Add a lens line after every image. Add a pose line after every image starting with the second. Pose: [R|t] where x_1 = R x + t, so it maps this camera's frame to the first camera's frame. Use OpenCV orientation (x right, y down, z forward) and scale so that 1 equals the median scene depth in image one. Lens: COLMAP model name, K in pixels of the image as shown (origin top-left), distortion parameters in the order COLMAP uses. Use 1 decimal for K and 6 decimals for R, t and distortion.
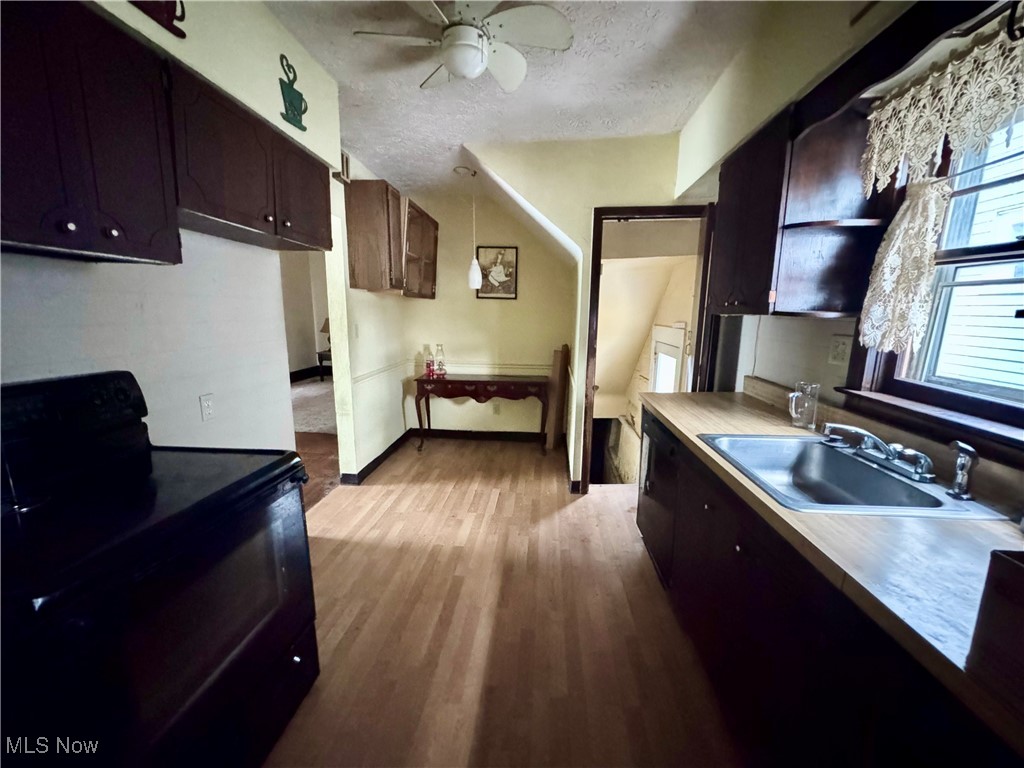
lens RADIAL K [[412.7, 0, 511.9], [0, 412.7, 387.3], [0, 0, 1]] dist [-0.004379, 0.000435]
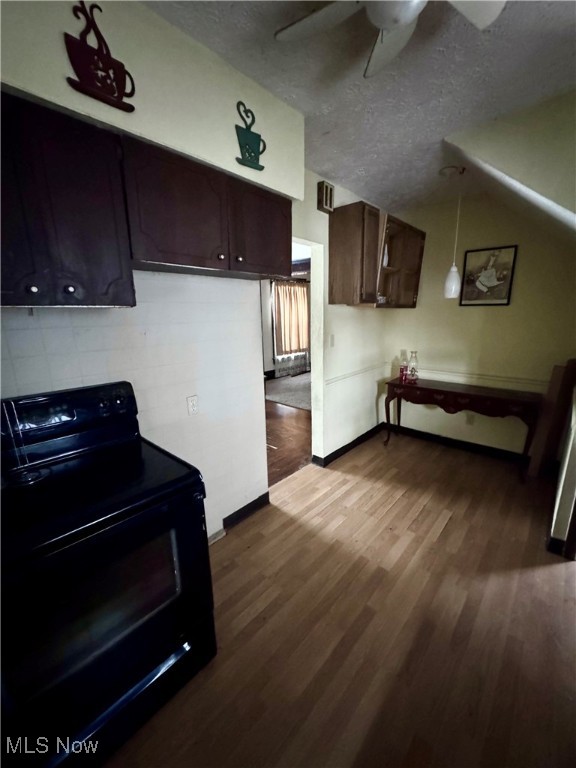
lens RADIAL K [[309.5, 0, 288.5], [0, 309.5, 383.7], [0, 0, 1]] dist [-0.004379, 0.000435]
pose [[0.794574, 0.111255, -0.596887, 0.067238], [-0.080169, 0.993686, 0.078494, -0.076876], [0.601851, -0.014518, 0.798476, 0.229734]]
